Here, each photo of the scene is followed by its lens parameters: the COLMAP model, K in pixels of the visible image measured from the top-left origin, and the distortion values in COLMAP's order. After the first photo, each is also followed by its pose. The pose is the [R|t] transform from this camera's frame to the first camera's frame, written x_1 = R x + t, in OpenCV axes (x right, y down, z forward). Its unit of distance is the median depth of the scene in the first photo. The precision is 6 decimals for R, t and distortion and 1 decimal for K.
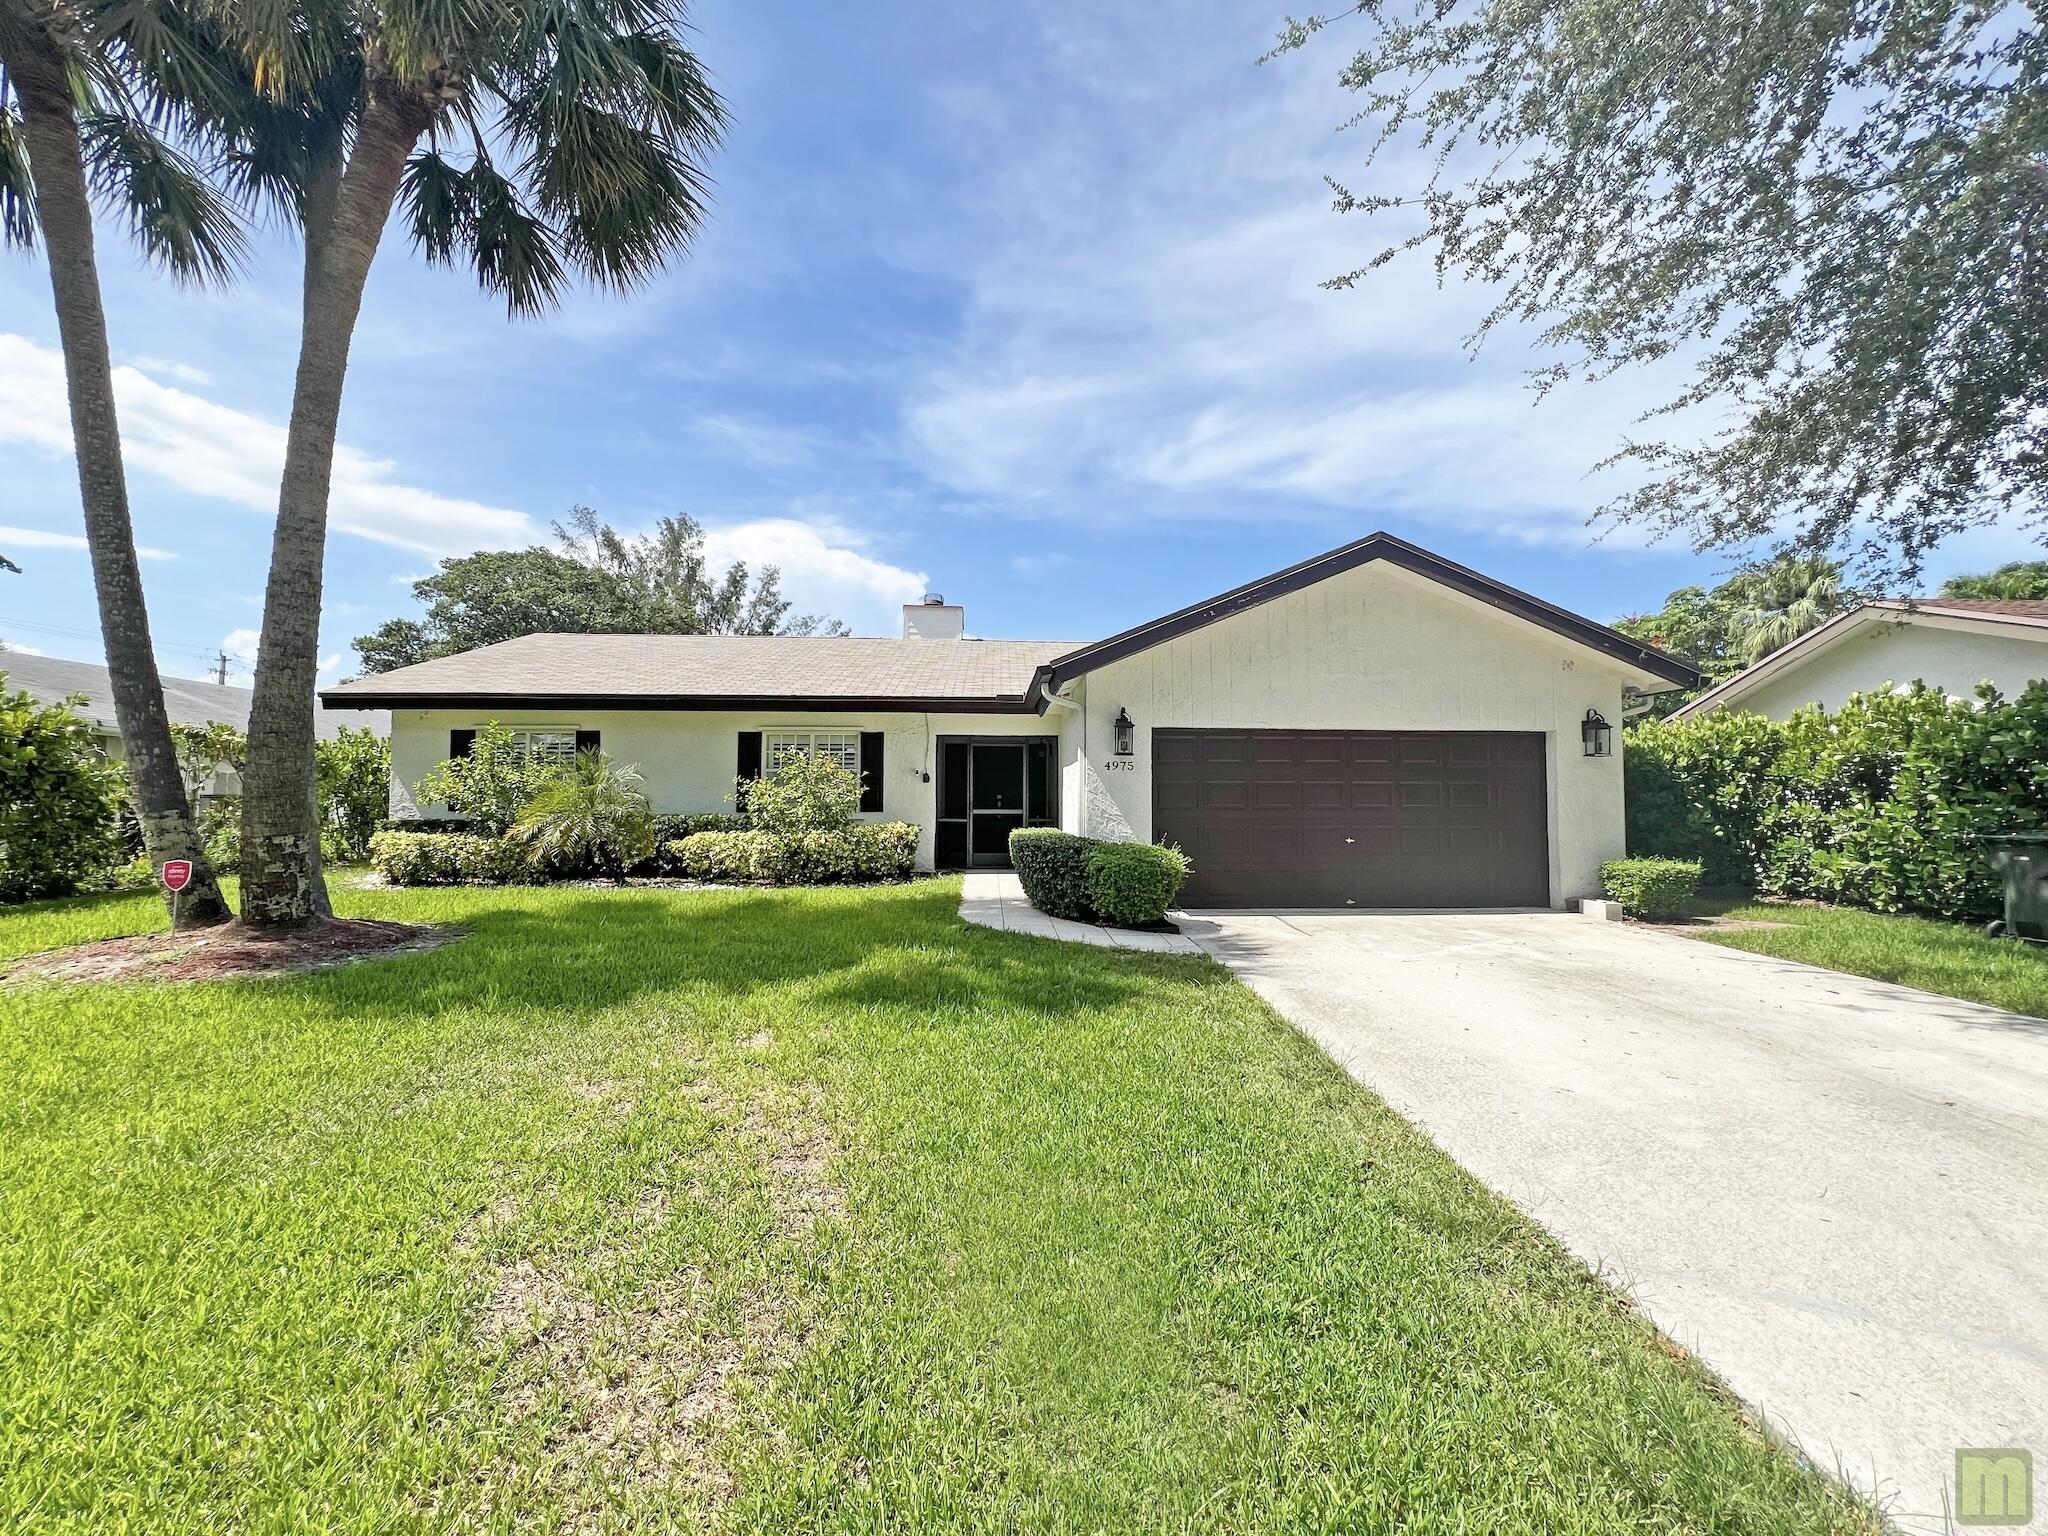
lens RADIAL K [[826.7, 0, 1021.0], [0, 826.7, 725.3], [0, 0, 1]] dist [0.000200, 0.000232]
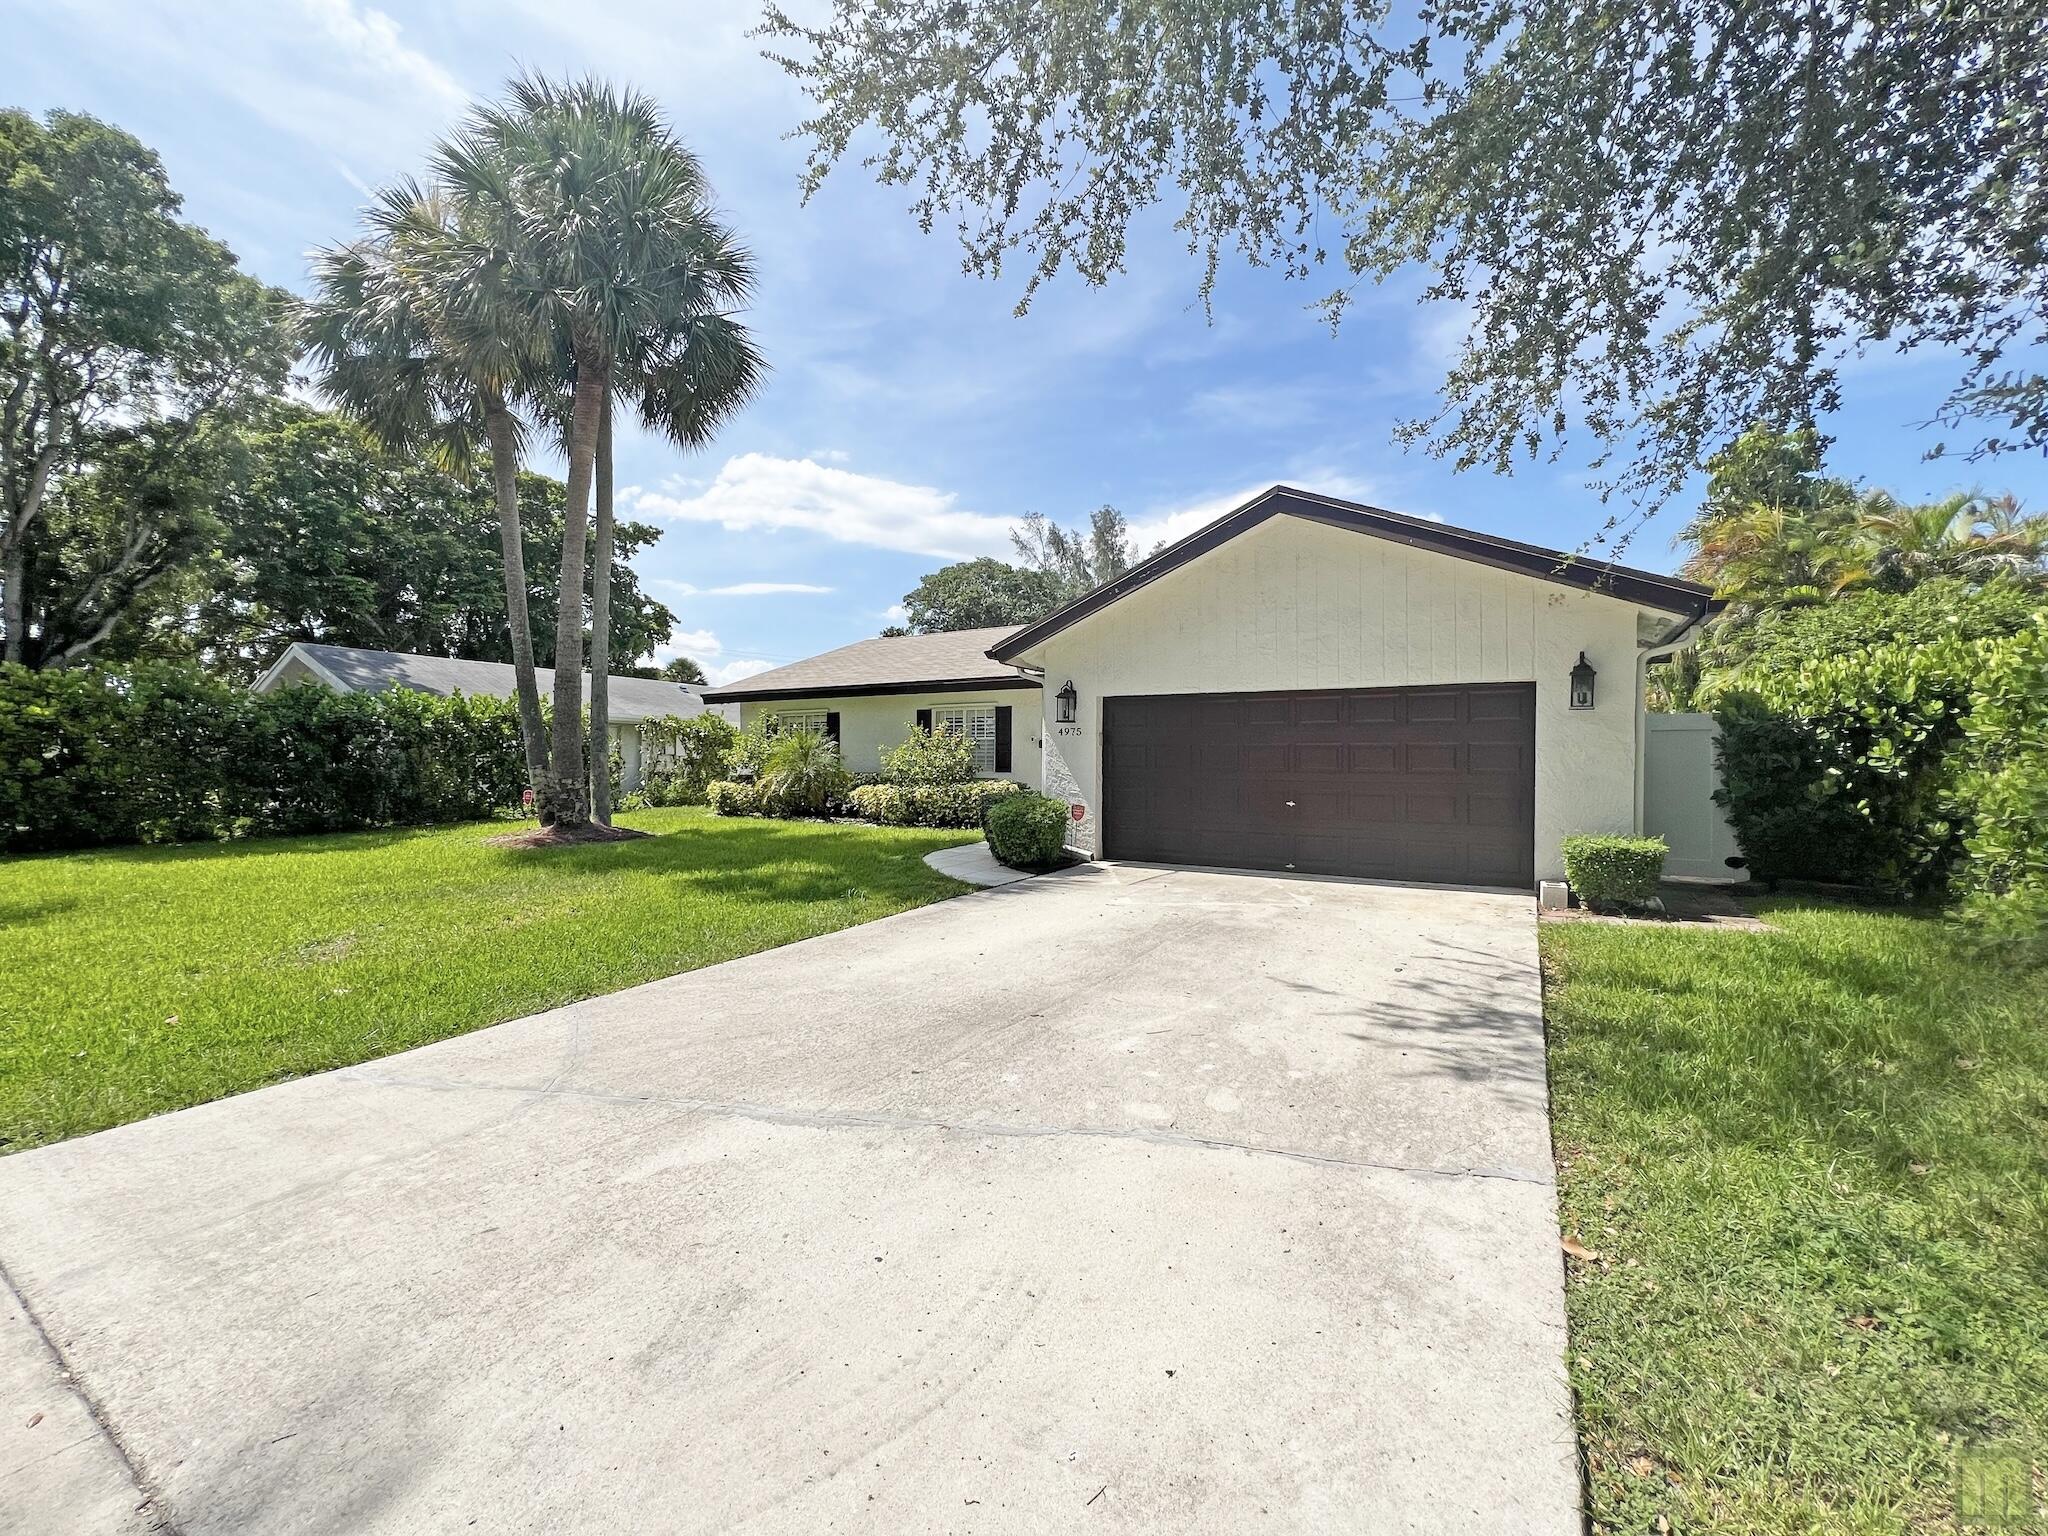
lens RADIAL K [[826.7, 0, 1021.0], [0, 826.7, 725.3], [0, 0, 1]] dist [0.000200, 0.000232]
pose [[0.830986, -0.022315, -0.555845, 0.635479], [0.045615, 0.998564, 0.028106, 0.004858], [0.554419, -0.048711, 0.830811, 0.019340]]
